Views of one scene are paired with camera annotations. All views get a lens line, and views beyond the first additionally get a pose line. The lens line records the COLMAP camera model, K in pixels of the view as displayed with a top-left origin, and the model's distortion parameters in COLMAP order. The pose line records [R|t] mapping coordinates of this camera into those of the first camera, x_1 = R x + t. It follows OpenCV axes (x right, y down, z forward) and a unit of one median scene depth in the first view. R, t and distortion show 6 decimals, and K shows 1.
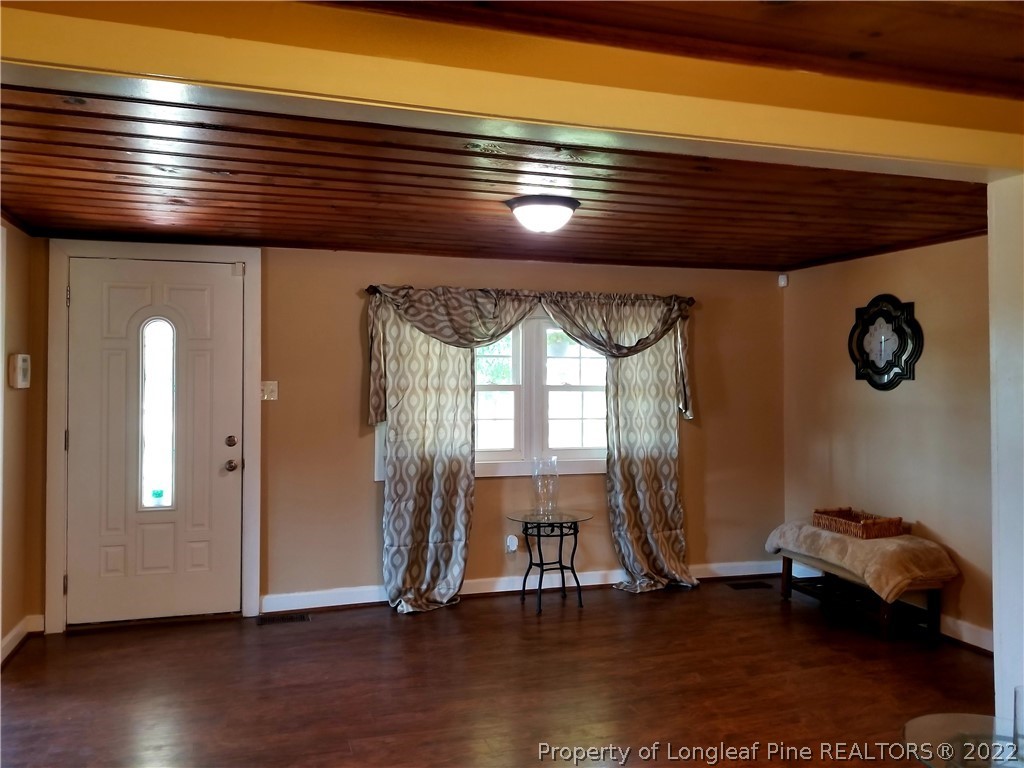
lens RADIAL K [[808.0, 0, 491.8], [0, 808.0, 362.4], [0, 0, 1]] dist [0.059032, -0.080247]
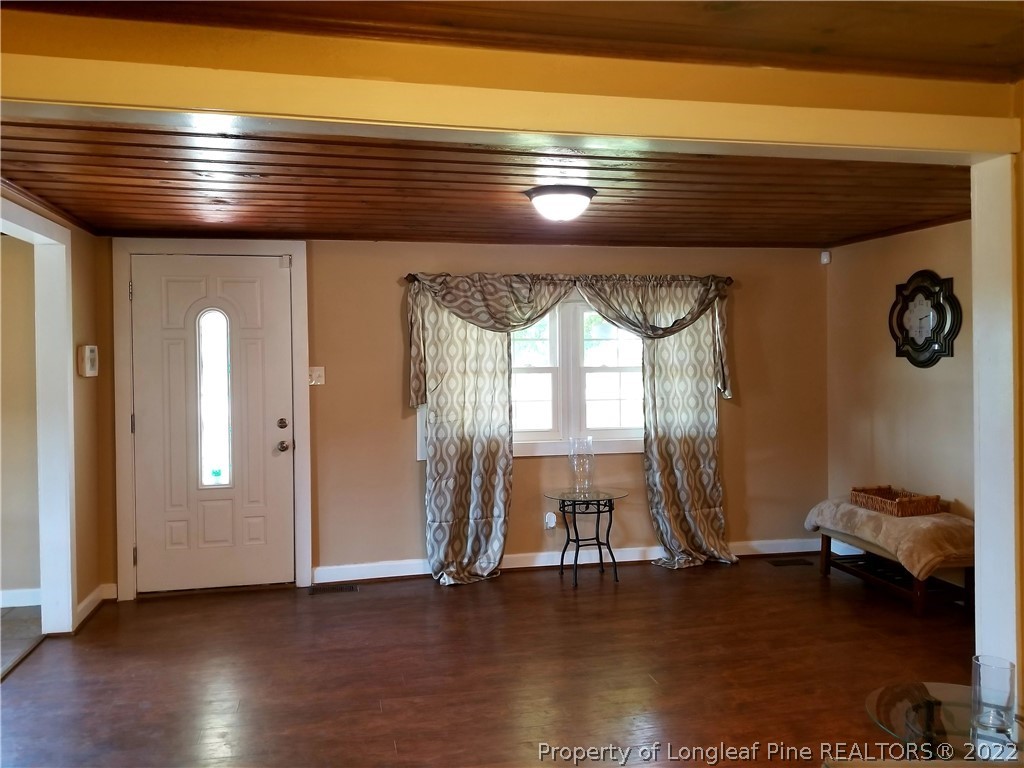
lens RADIAL K [[808.0, 0, 493.6], [0, 808.0, 366.1], [0, 0, 1]] dist [0.059032, -0.080247]
pose [[0.995914, -0.013543, -0.089282, 0.051656], [0.016264, 0.999423, 0.029822, -0.005700], [0.088826, -0.031152, 0.995560, -0.032417]]
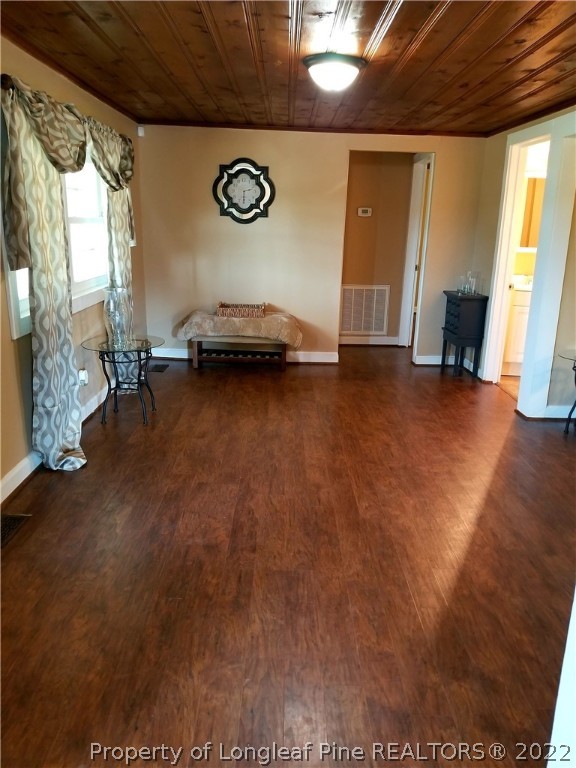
lens RADIAL K [[606.0, 0, 299.0], [0, 606.0, 387.5], [0, 0, 1]] dist [0.059032, -0.080247]
pose [[0.255173, -0.252815, 0.933259, -0.688427], [-0.044489, 0.961119, 0.272526, 0.013921], [-0.965871, -0.111061, 0.234004, 0.604816]]
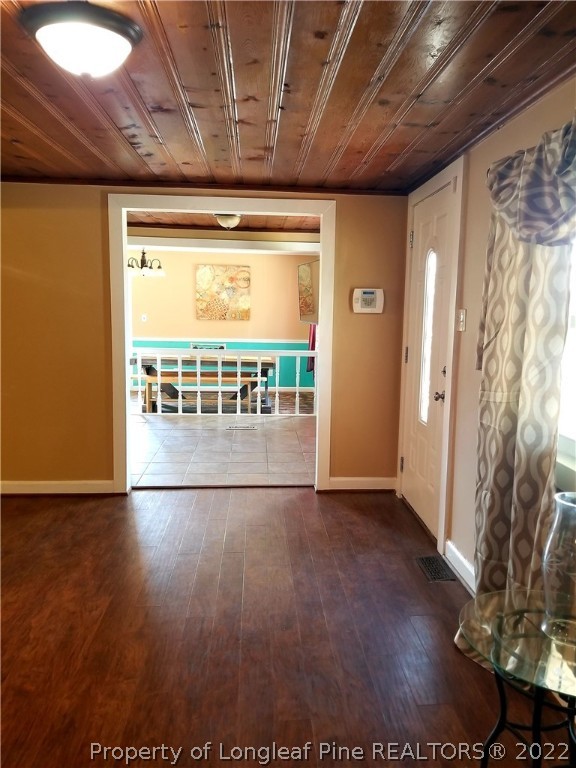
lens RADIAL K [[606.0, 0, 296.0], [0, 606.0, 375.9], [0, 0, 1]] dist [0.059032, -0.080247]
pose [[-0.211763, 0.111909, -0.970893, 0.419653], [-0.000877, 0.993400, 0.114695, 0.019798], [0.977321, 0.025139, -0.210268, 0.982136]]
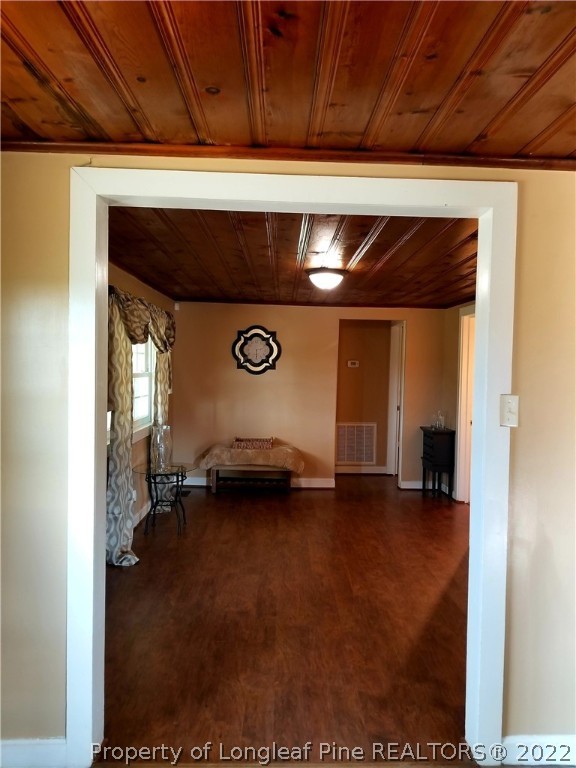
lens RADIAL K [[606.0, 0, 305.3], [0, 606.0, 385.7], [0, 0, 1]] dist [0.059032, -0.080247]
pose [[0.238023, -0.031616, 0.970745, -0.929936], [-0.036517, 0.998472, 0.041472, -0.003555], [-0.970573, -0.045320, 0.236505, 0.556618]]
